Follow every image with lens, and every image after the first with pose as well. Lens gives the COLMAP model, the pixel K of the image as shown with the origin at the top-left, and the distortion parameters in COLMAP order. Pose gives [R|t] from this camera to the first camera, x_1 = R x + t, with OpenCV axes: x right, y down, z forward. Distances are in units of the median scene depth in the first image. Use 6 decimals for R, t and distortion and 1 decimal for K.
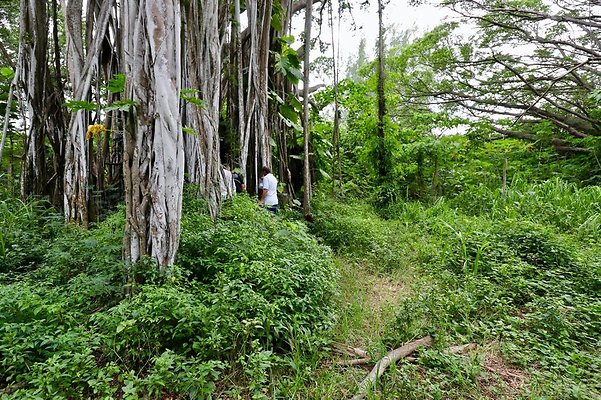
lens RADIAL K [[369.9, 0, 300.5], [0, 369.9, 200.0], [0, 0, 1]] dist [0.000433, -0.005339]
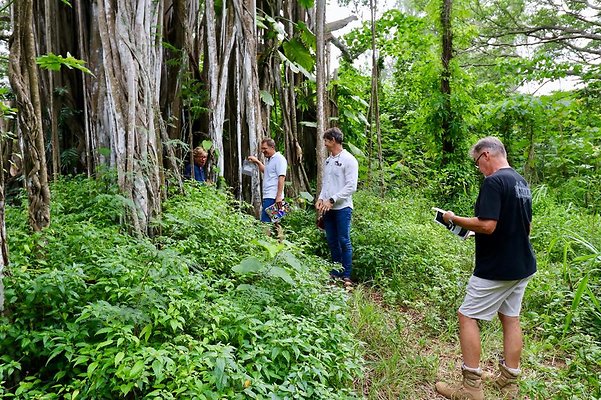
lens RADIAL K [[452.8, 0, 300.5], [0, 452.8, 200.0], [0, 0, 1]] dist [0.003368, -0.001294]
pose [[0.996228, -0.003189, -0.086718, 0.035738], [0.005464, 0.999647, 0.026013, -0.005590], [0.086604, -0.026388, 0.995893, 0.204752]]
